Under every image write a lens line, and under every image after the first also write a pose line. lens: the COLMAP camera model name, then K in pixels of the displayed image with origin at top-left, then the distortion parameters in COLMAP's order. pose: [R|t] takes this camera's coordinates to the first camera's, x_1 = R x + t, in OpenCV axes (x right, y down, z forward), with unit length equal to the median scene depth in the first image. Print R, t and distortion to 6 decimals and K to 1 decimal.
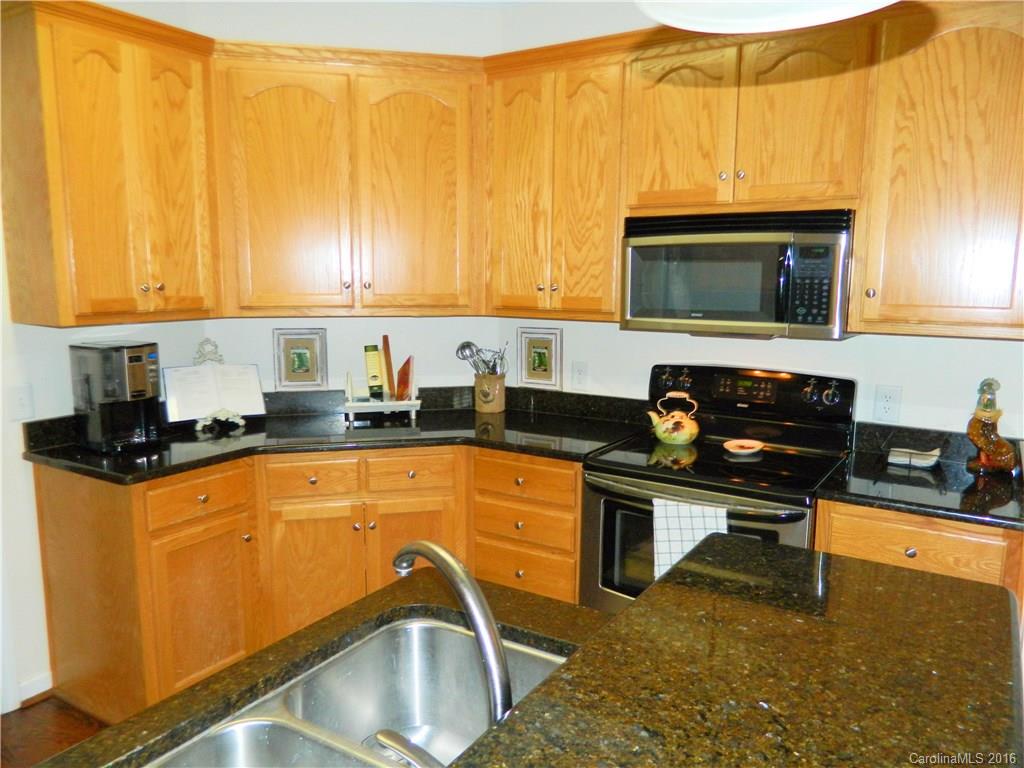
lens RADIAL K [[765.3, 0, 514.9], [0, 765.3, 378.5], [0, 0, 1]] dist [0.010231, -0.005118]
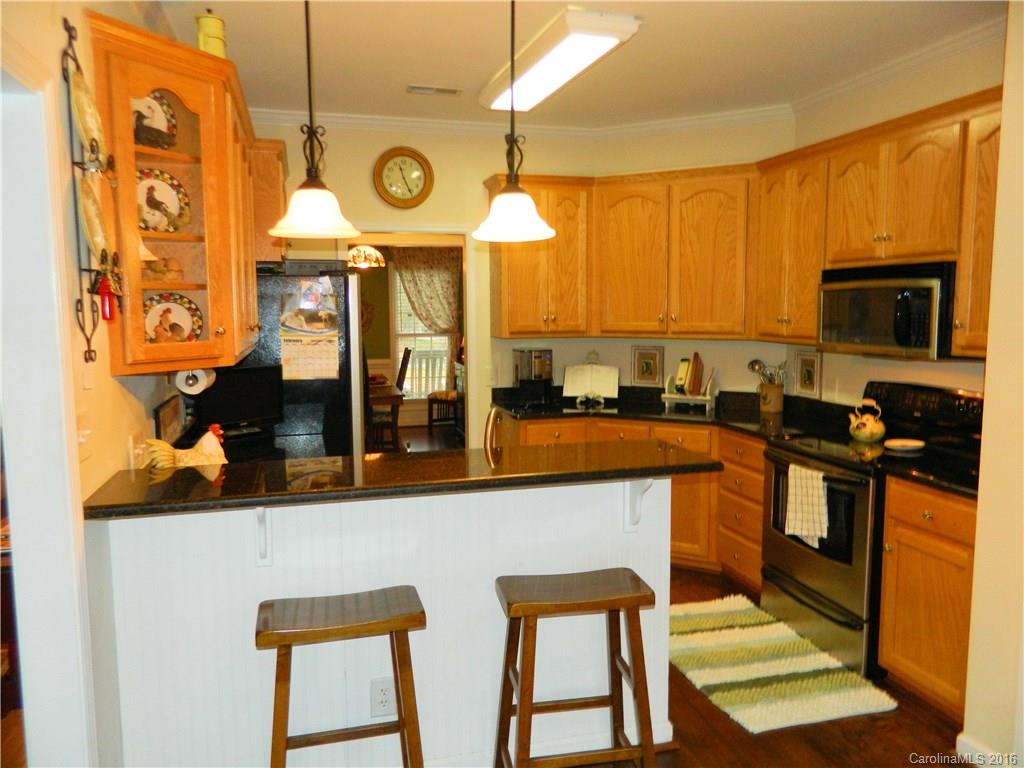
lens RADIAL K [[765.3, 0, 510.4], [0, 765.3, 386.0], [0, 0, 1]] dist [0.010231, -0.005118]
pose [[0.739386, 0.063169, -0.670312, 0.634192], [-0.086902, 0.996215, -0.001976, 0.048504], [0.667650, 0.059713, 0.742077, -0.372739]]
